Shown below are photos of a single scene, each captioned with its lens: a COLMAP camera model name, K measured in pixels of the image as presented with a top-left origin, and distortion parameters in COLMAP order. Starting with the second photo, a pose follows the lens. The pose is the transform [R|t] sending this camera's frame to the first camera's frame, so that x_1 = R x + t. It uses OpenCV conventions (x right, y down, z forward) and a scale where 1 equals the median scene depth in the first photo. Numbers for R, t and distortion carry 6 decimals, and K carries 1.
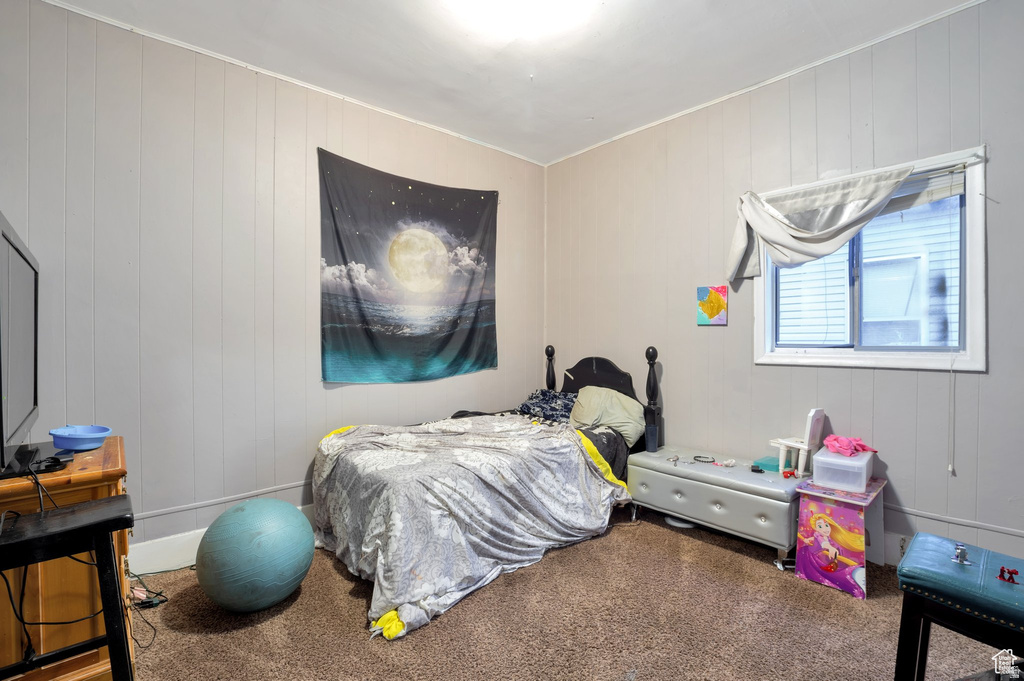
lens RADIAL K [[462.3, 0, 512.5], [0, 462.3, 336.7], [0, 0, 1]] dist [-0.001995, -0.000027]
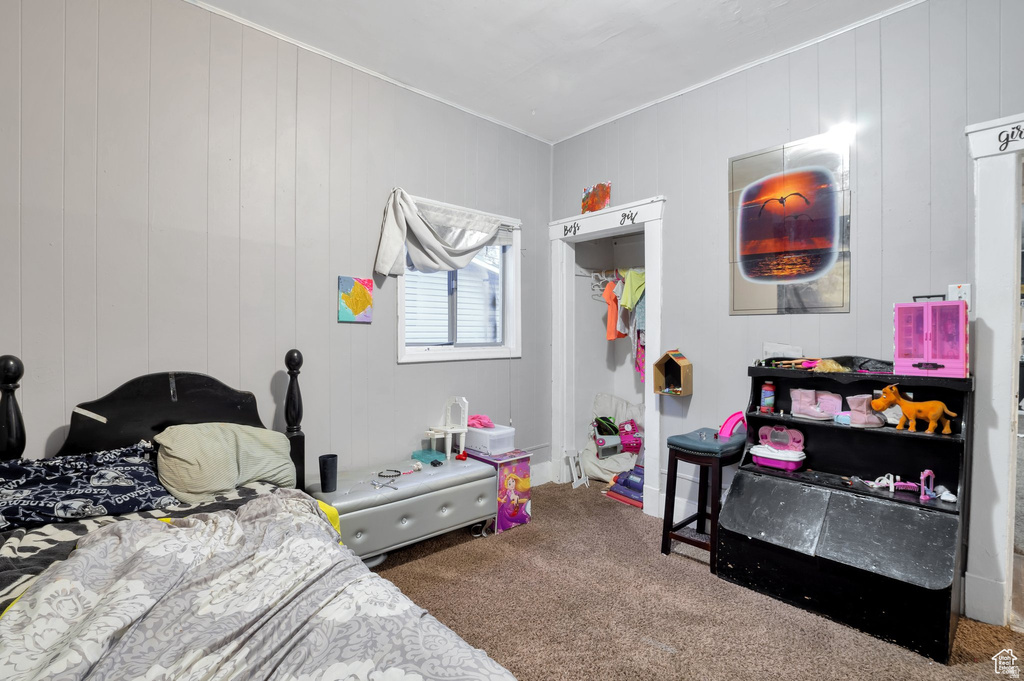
lens RADIAL K [[462.3, 0, 512.2], [0, 462.3, 339.7], [0, 0, 1]] dist [-0.001995, -0.000027]
pose [[0.007864, -0.002538, 0.999966, -0.520186], [0.002219, 0.999994, 0.002521, 0.007462], [-0.999967, 0.002199, 0.007870, 0.837587]]
